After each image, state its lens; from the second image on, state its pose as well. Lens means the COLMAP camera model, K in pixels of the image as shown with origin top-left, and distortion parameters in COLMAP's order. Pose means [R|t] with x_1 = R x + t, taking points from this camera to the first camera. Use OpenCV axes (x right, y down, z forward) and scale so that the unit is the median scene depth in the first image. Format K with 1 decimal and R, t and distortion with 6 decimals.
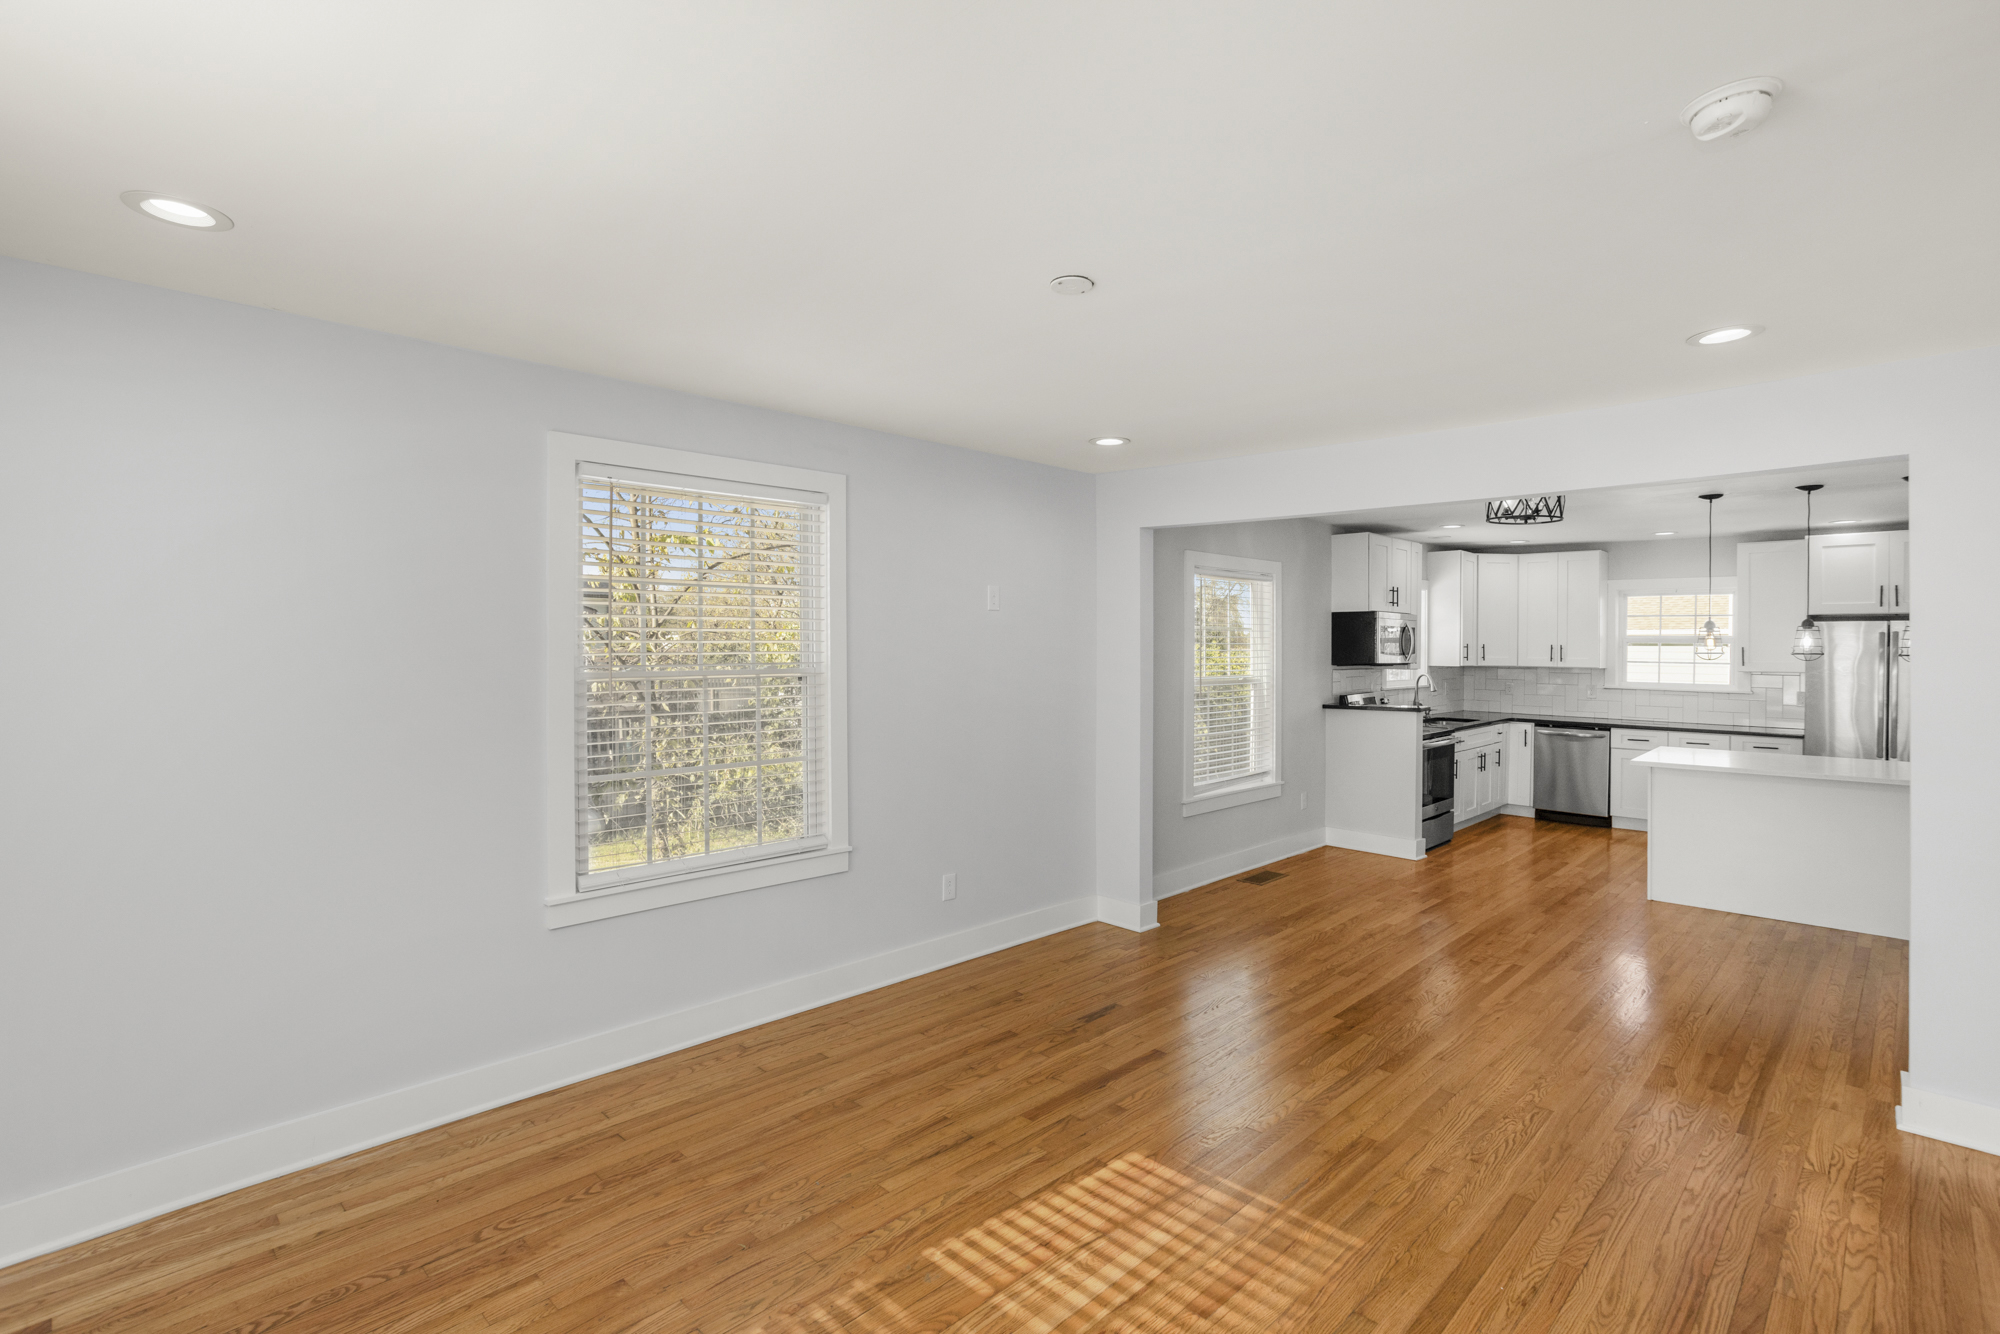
lens RADIAL K [[944.3, 0, 1017.9], [0, 944.3, 654.2], [0, 0, 1]] dist [-0.024241, 0.014793]
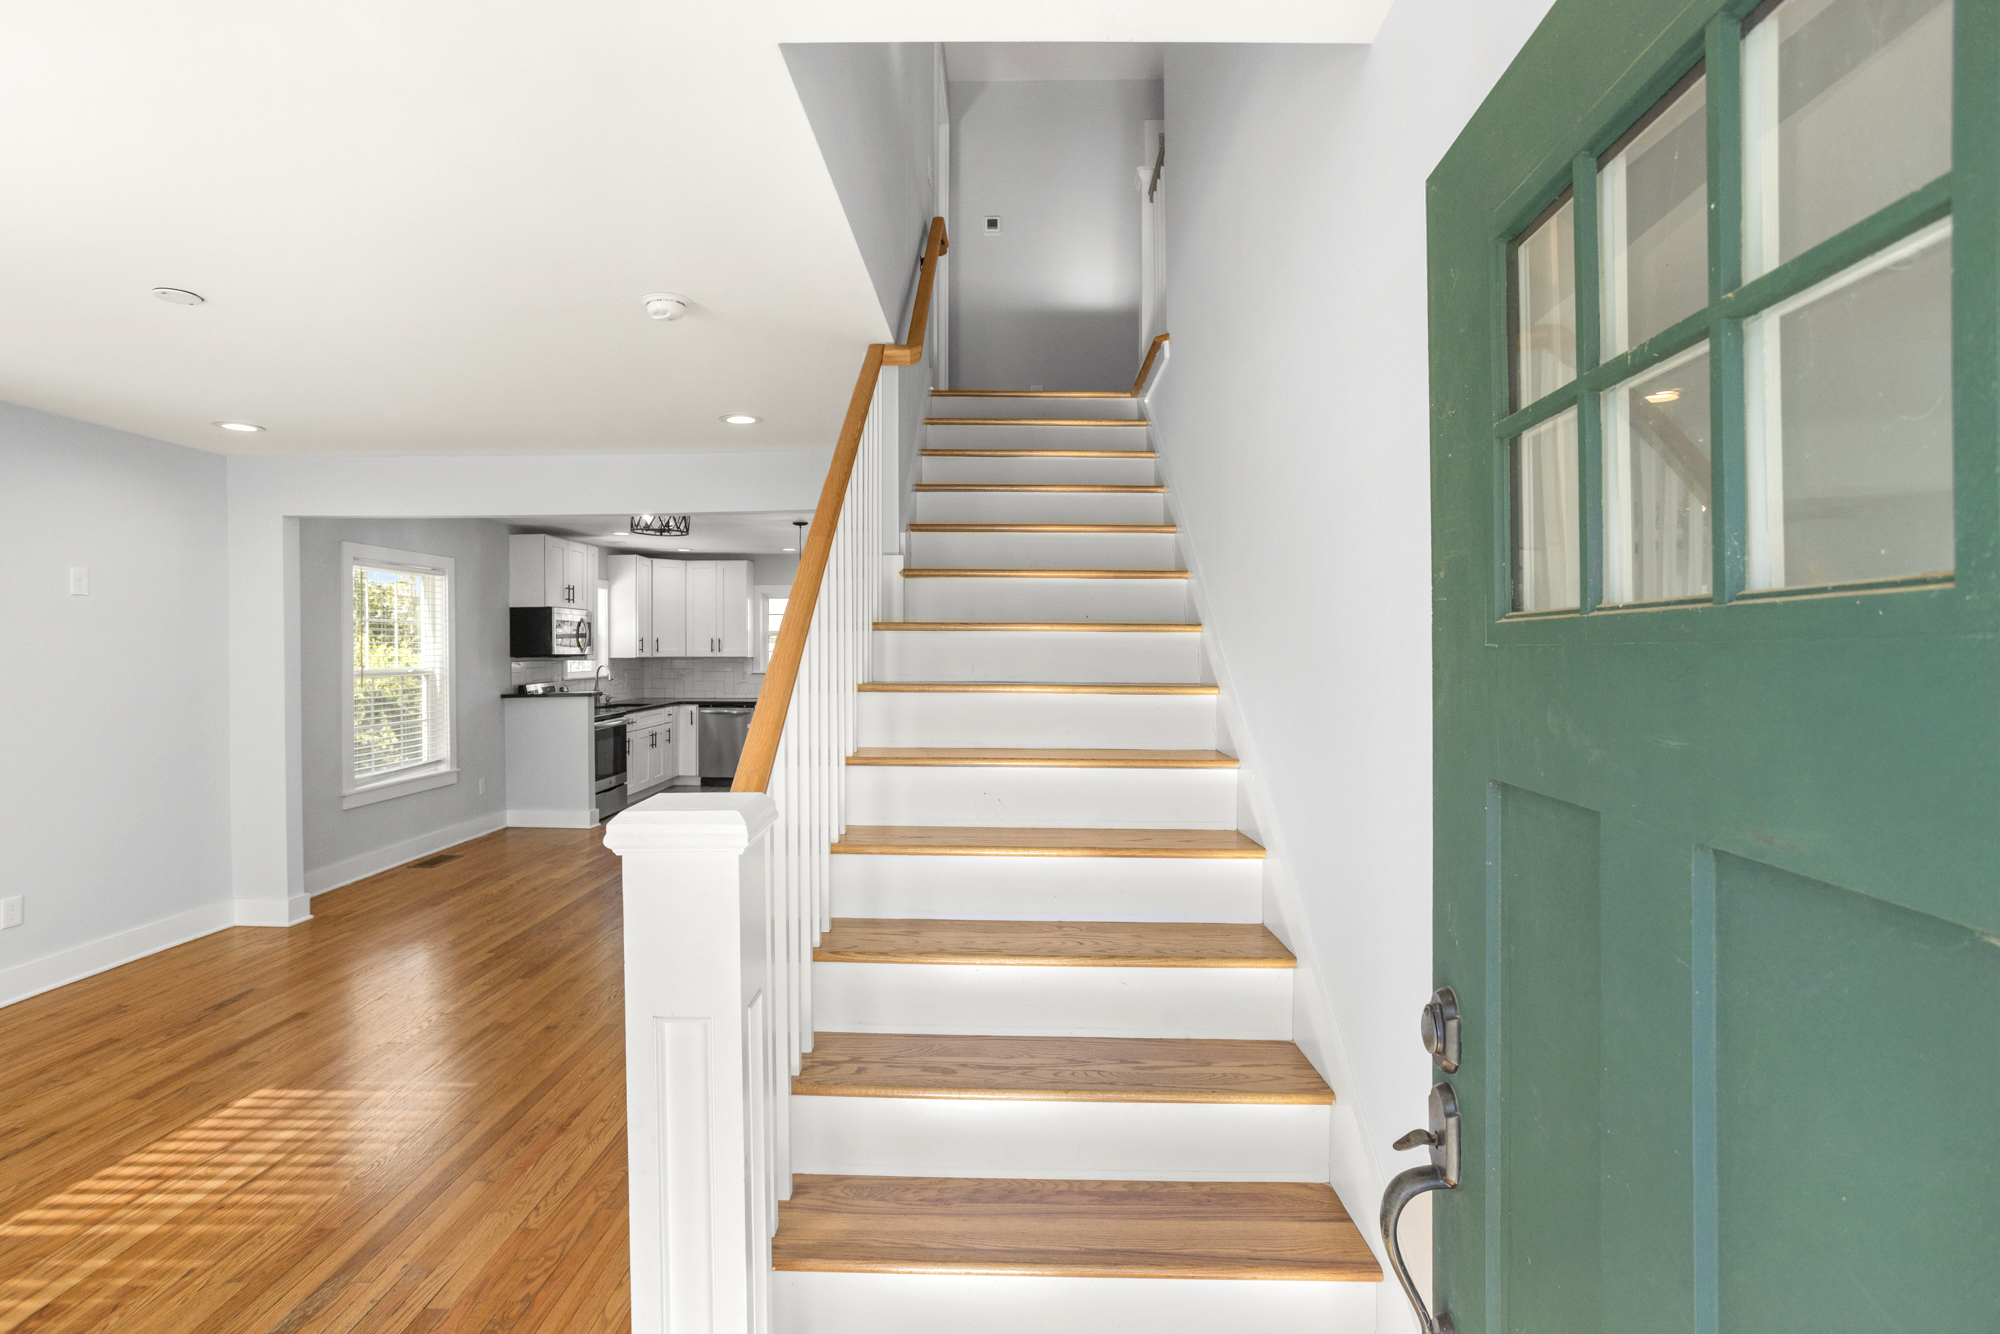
lens RADIAL K [[944.3, 0, 960.0], [0, 944.3, 641.2], [0, 0, 1]] dist [-0.024241, 0.014793]
pose [[0.744155, -0.008088, 0.667958, 0.001892], [0.018865, 0.999782, -0.008910, 0.018818], [-0.667741, 0.019232, 0.744145, -0.195496]]
